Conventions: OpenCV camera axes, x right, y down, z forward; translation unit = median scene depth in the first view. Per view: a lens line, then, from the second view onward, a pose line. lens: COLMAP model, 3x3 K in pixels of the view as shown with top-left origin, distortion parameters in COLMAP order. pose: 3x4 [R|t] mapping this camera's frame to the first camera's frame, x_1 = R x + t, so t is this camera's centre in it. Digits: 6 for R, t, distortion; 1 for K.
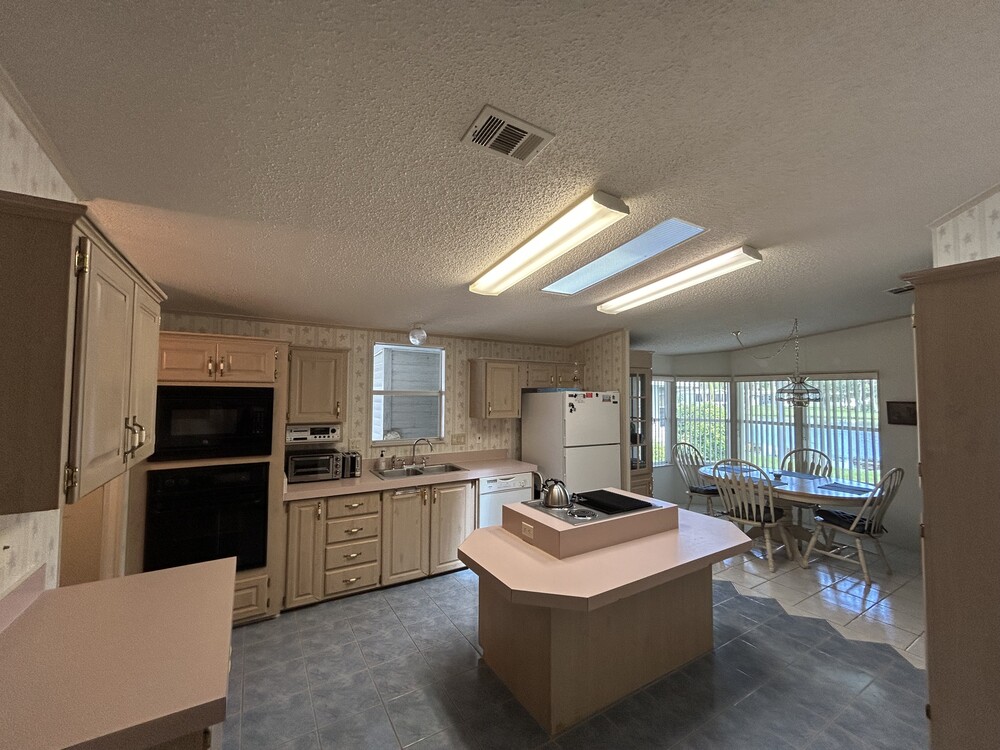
lens RADIAL K [[402.3, 0, 500.0], [0, 402.3, 375.0], [0, 0, 1]] dist [-0.001190, 0.000464]
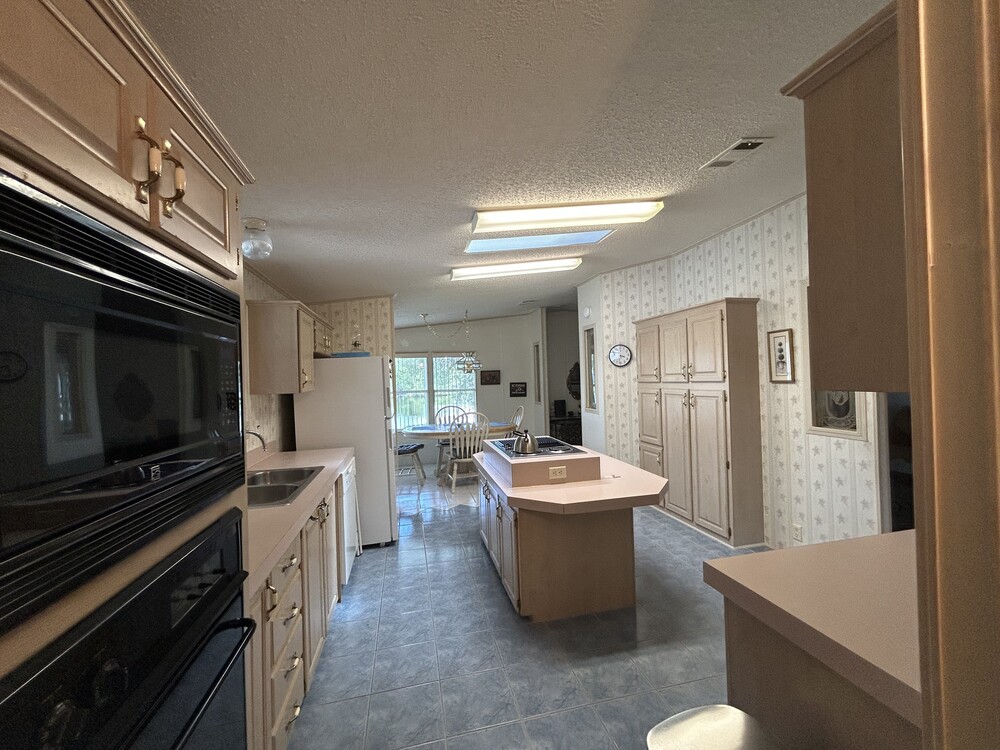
lens RADIAL K [[402.3, 0, 500.0], [0, 402.3, 375.0], [0, 0, 1]] dist [-0.001190, 0.000464]
pose [[0.319919, -0.007965, 0.947411, -0.879875], [-0.011412, 0.999860, 0.012259, 0.106047], [-0.947376, -0.014733, 0.319784, 0.724096]]
